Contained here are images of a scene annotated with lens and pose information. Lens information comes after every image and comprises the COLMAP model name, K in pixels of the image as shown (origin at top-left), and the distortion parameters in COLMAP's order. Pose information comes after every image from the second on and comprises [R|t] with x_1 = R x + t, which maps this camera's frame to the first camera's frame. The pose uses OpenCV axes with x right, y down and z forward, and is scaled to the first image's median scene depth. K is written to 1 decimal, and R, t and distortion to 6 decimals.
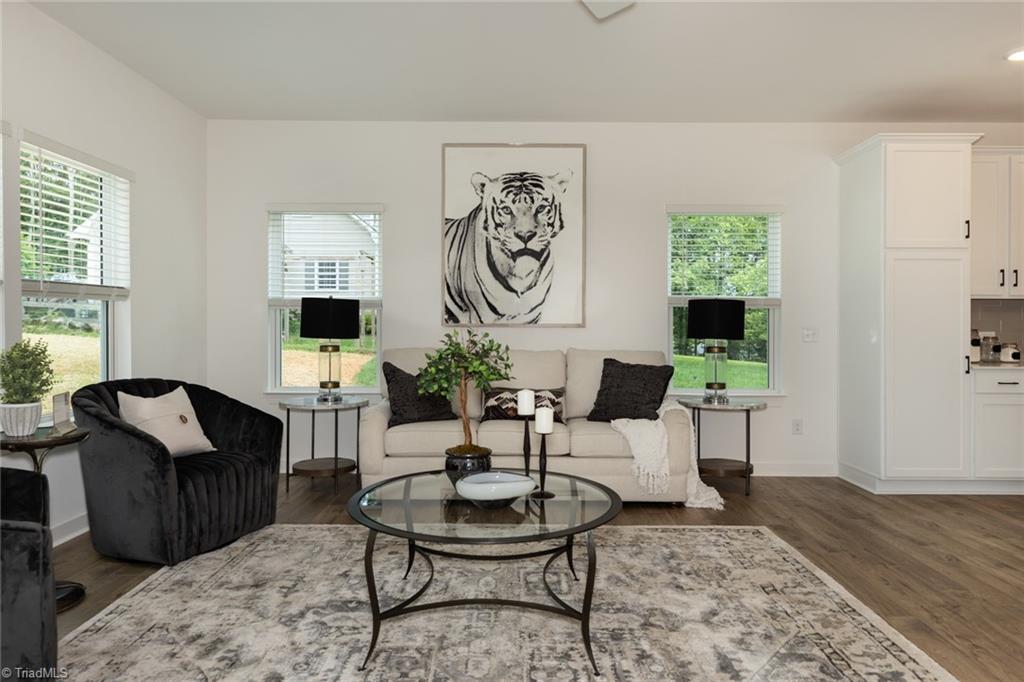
lens RADIAL K [[653.3, 0, 515.1], [0, 653.3, 330.4], [0, 0, 1]] dist [0.006788, 0.000629]
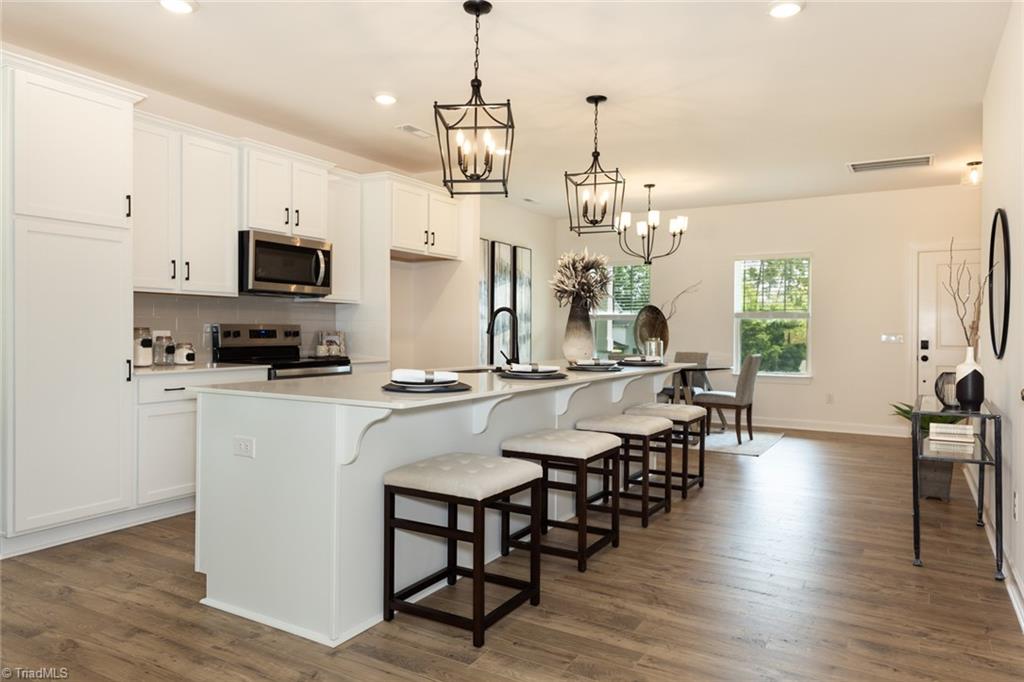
lens RADIAL K [[671.2, 0, 514.7], [0, 671.2, 336.6], [0, 0, 1]] dist [0.001029, -0.000280]
pose [[0.506399, -0.007522, 0.862266, 0.186887], [0.000113, 0.999963, 0.008657, 0.002389], [-0.862299, -0.004287, 0.506381, 0.138078]]
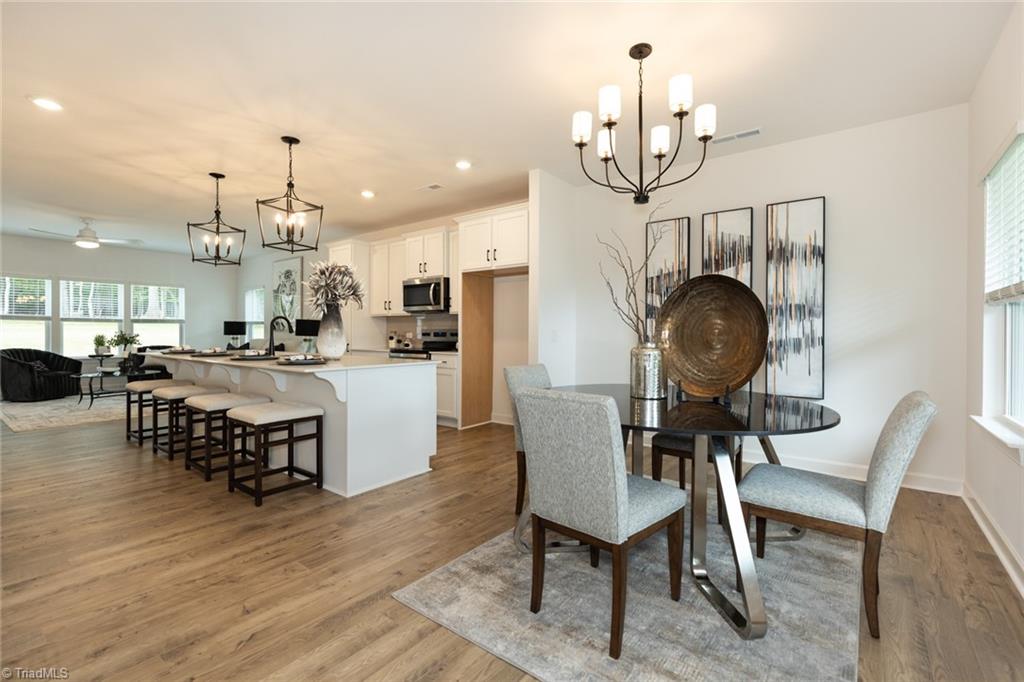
lens RADIAL K [[454.3, 0, 516.3], [0, 454.3, 334.1], [0, 0, 1]] dist [0.001698, 0.000415]
pose [[0.798422, 0.000336, -0.602098, 1.820549], [-0.002553, 0.999993, -0.002828, 0.009061], [0.602092, 0.003795, 0.798417, 0.132772]]
